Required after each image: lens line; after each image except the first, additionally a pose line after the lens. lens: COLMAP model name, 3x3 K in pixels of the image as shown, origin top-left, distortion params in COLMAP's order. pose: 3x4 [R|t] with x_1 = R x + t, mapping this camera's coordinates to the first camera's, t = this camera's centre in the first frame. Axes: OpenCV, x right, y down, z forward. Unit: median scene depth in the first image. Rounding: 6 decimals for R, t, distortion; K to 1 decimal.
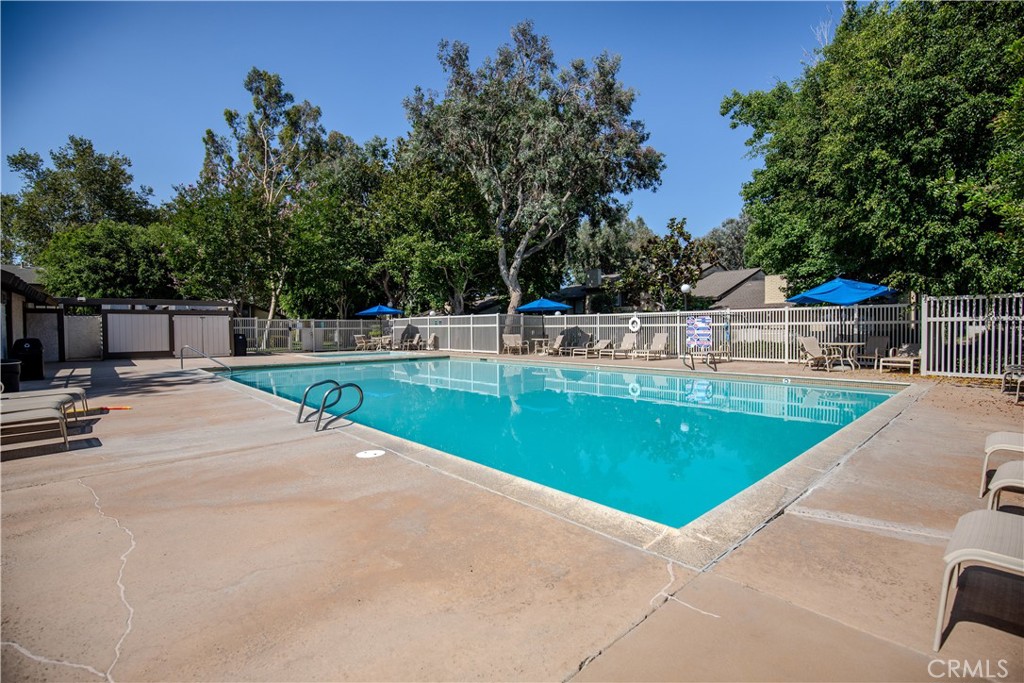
lens RADIAL K [[483.6, 0, 509.1], [0, 483.6, 338.3], [0, 0, 1]] dist [-0.048940, -0.000331]
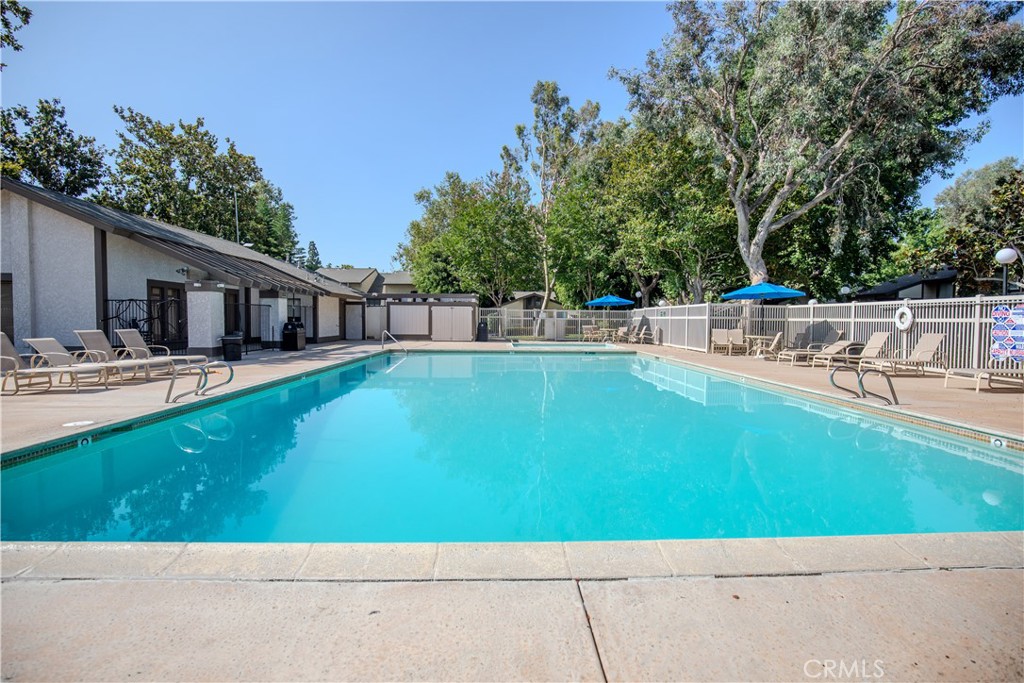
lens RADIAL K [[483.6, 0, 515.6], [0, 483.6, 337.3], [0, 0, 1]] dist [-0.048940, -0.000331]
pose [[0.750767, 0.037097, -0.659525, 0.233207], [-0.026773, 0.999310, 0.025733, -0.005046], [0.660025, -0.001662, 0.751242, 0.164249]]
